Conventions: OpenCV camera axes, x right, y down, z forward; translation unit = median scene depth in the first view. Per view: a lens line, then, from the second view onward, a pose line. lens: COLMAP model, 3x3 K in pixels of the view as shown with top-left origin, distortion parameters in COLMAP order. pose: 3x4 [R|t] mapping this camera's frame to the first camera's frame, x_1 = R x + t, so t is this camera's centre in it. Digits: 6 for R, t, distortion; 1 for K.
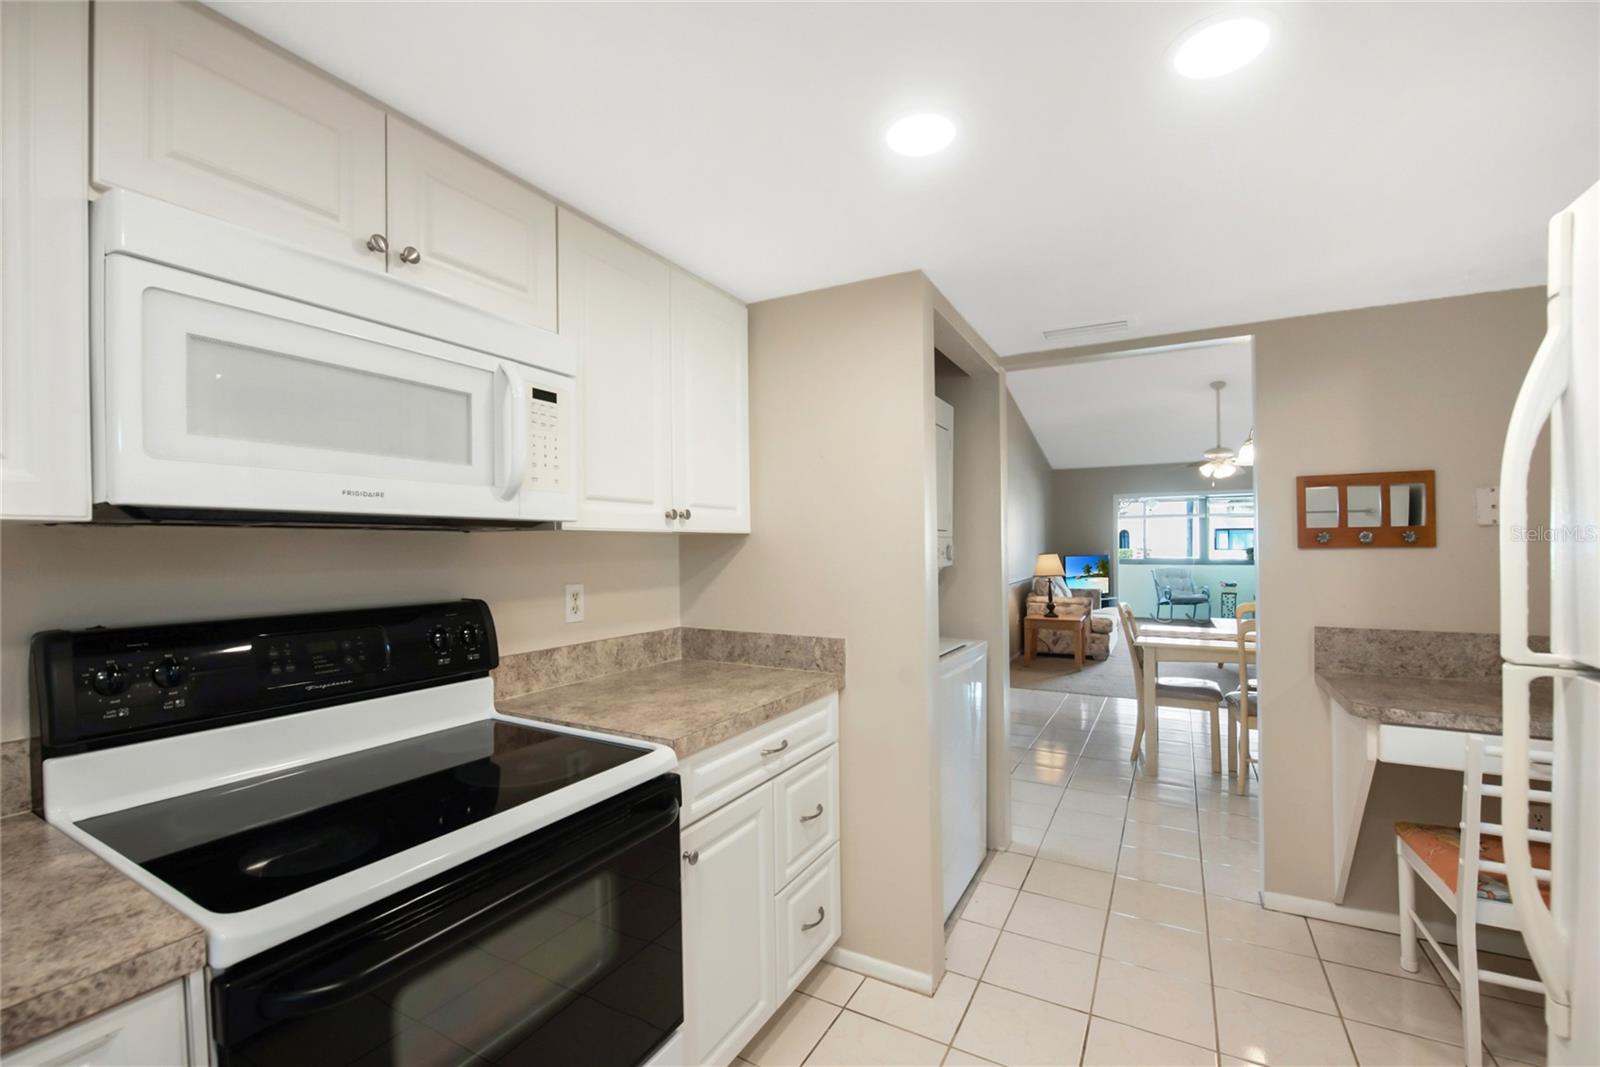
lens RADIAL K [[656.9, 0, 808.0], [0, 656.9, 536.5], [0, 0, 1]] dist [-0.007136, -0.000626]
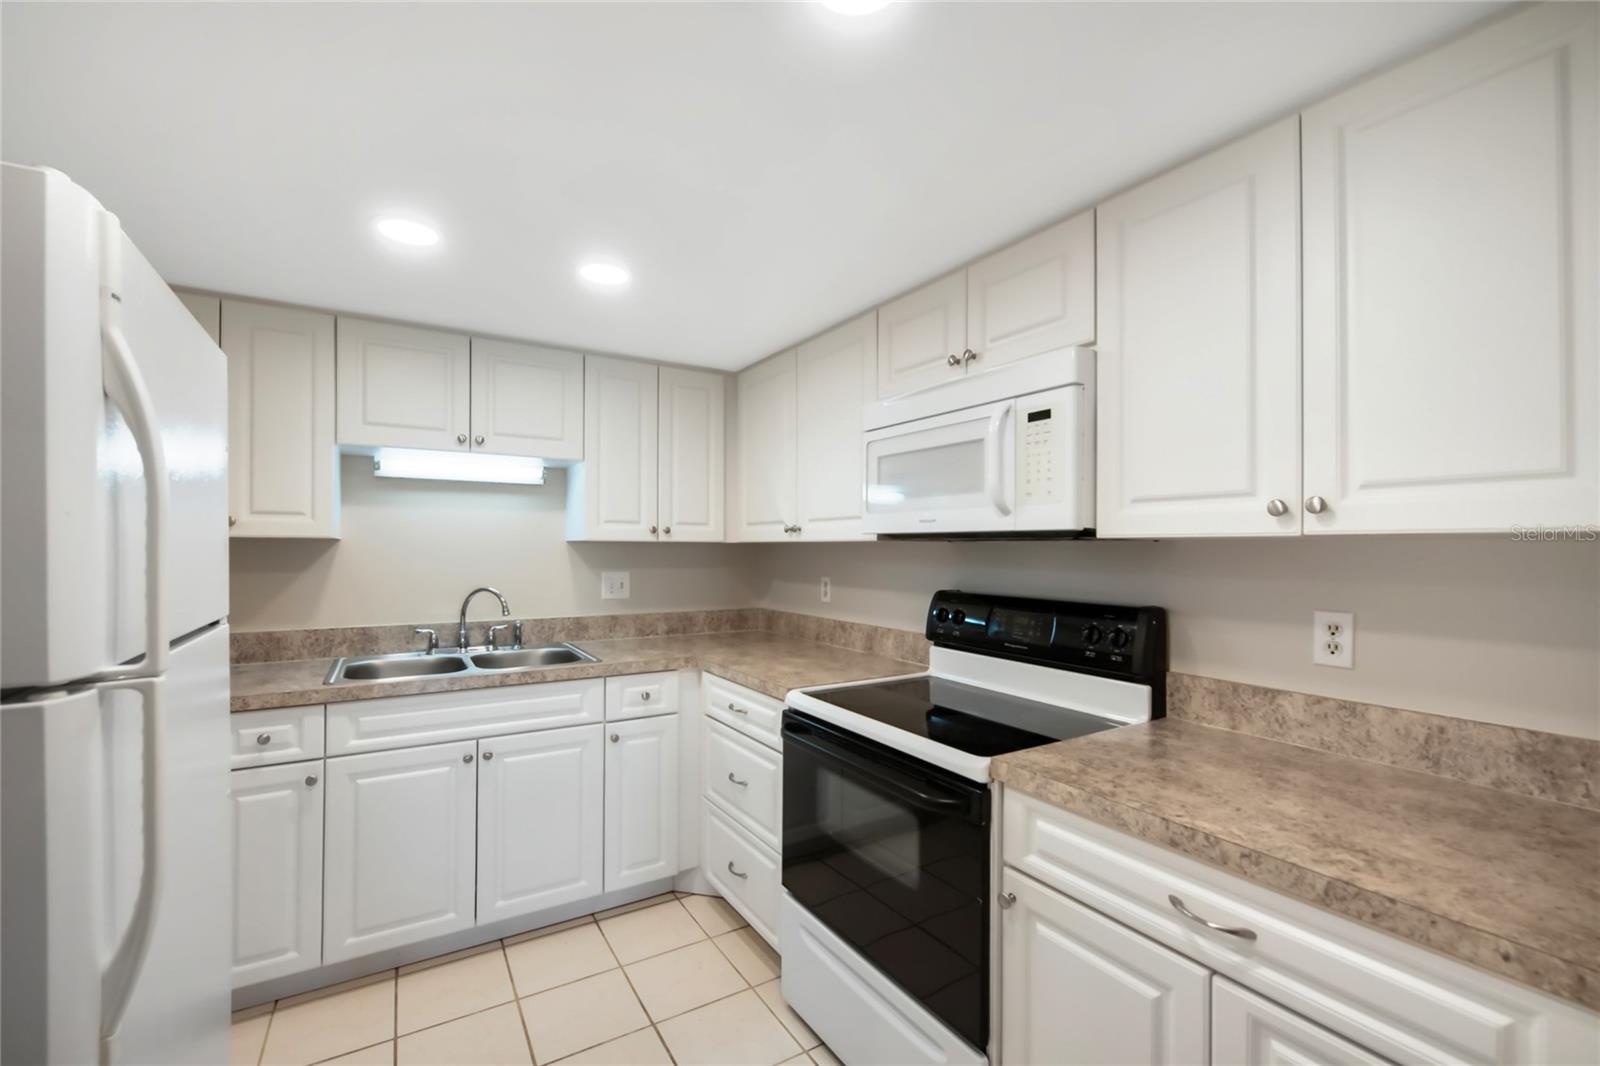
lens RADIAL K [[656.9, 0, 800.3], [0, 656.9, 544.2], [0, 0, 1]] dist [-0.007136, -0.000626]
pose [[-0.479992, -0.009746, -0.877219, 0.500640], [0.000721, 0.999934, -0.011504, 0.007299], [0.877272, -0.006154, -0.479953, 0.790703]]
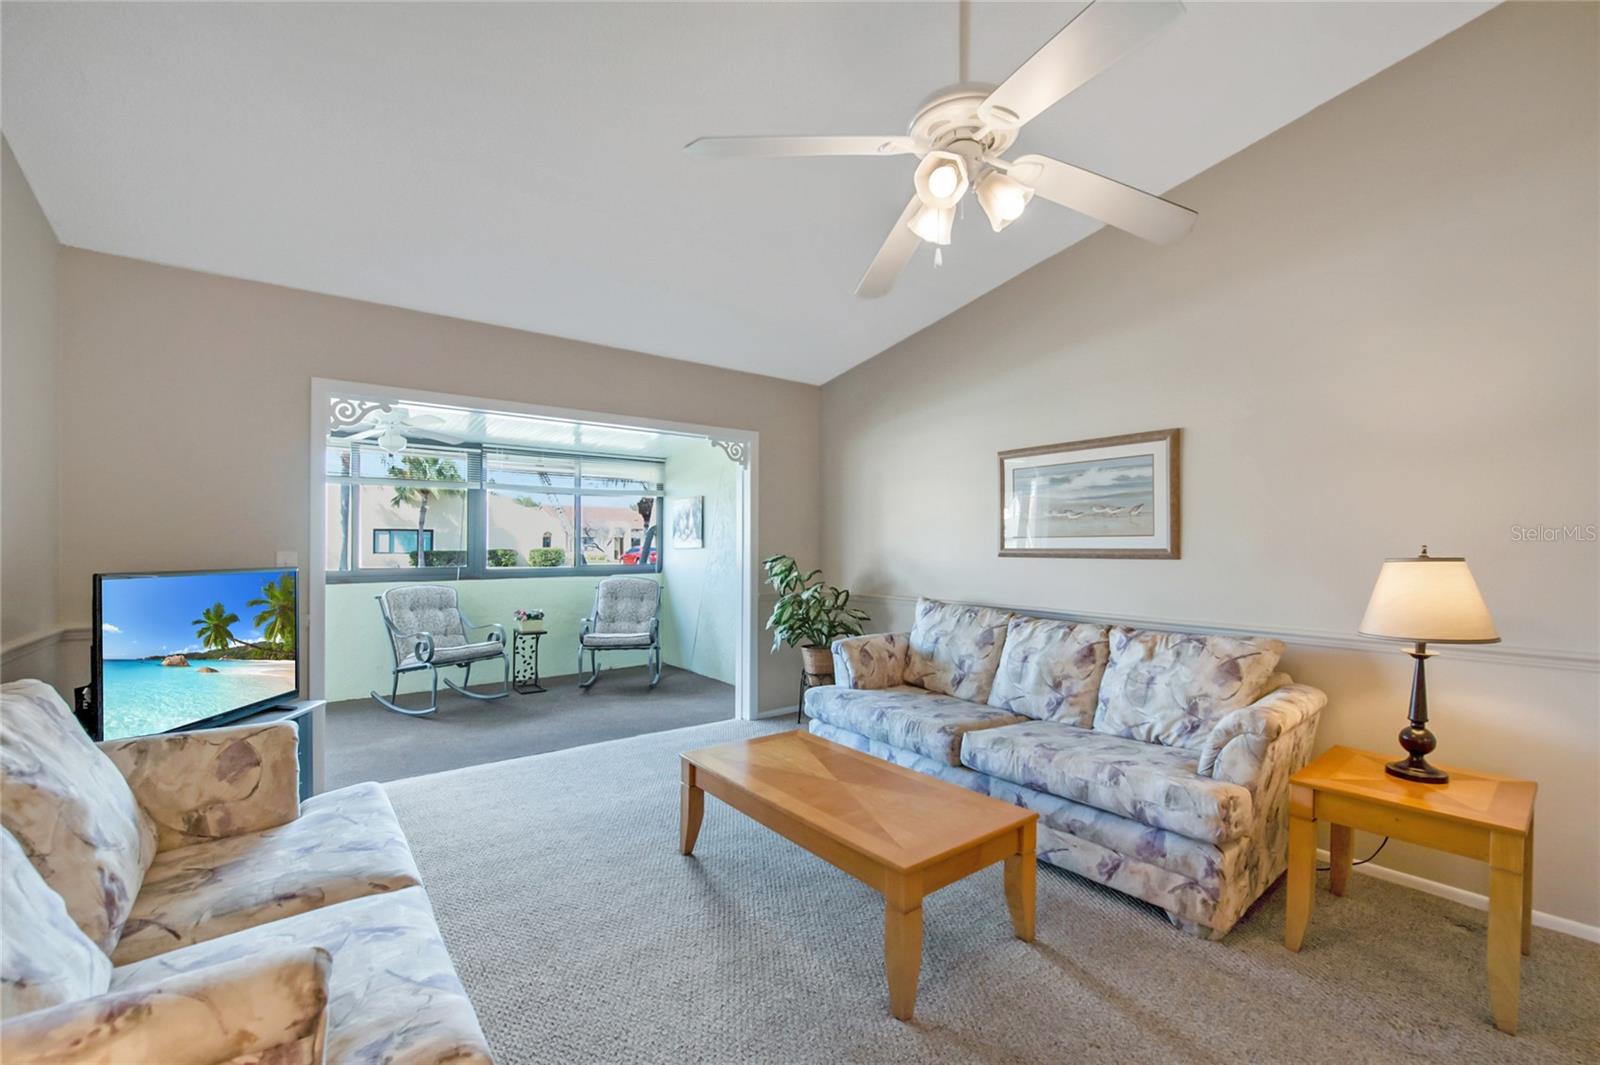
lens RADIAL K [[632.6, 0, 760.4], [0, 632.6, 547.3], [0, 0, 1]] dist [-0.003102, -0.000062]
pose [[0.408186, -0.008915, 0.912855, 1.391145], [0.001714, 0.999958, 0.008999, 0.077998], [-0.912897, -0.002109, 0.408184, 3.411189]]
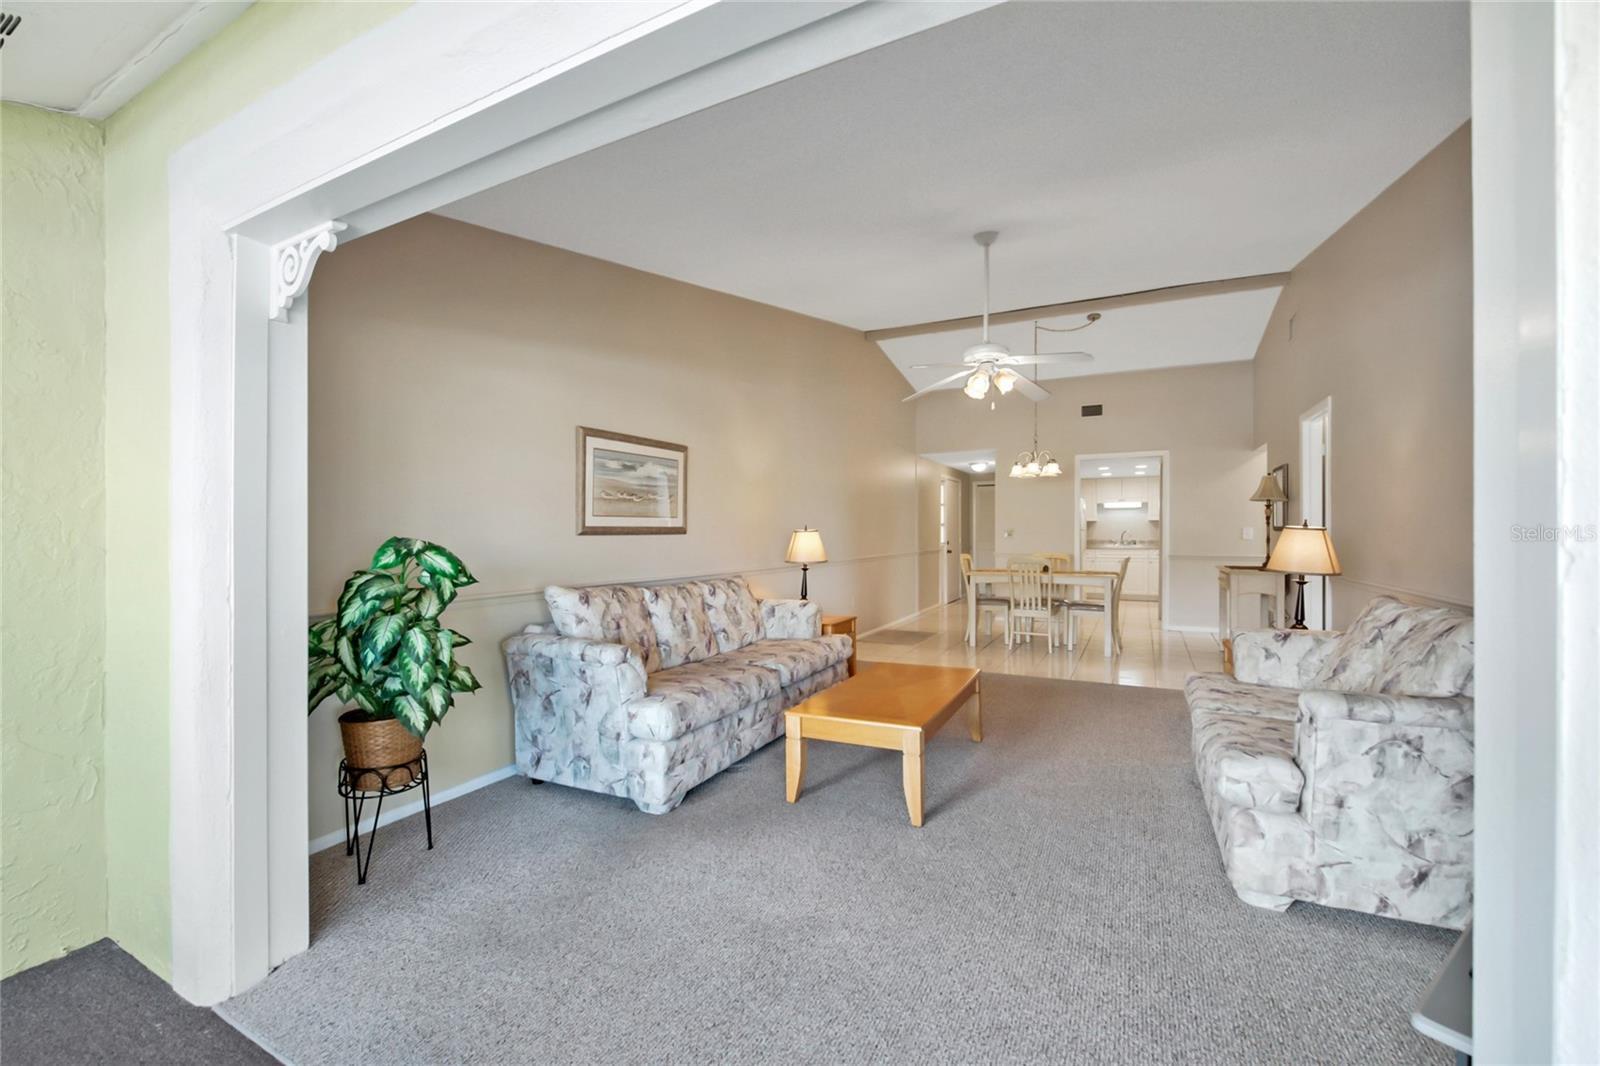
lens RADIAL K [[656.9, 0, 794.5], [0, 656.9, 533.0], [0, 0, 1]] dist [-0.007136, -0.000626]
pose [[-0.999525, -0.003520, -0.030630, 2.719120], [-0.003478, 0.999993, -0.001448, 0.116457], [0.030635, -0.001341, -0.999530, 5.275078]]
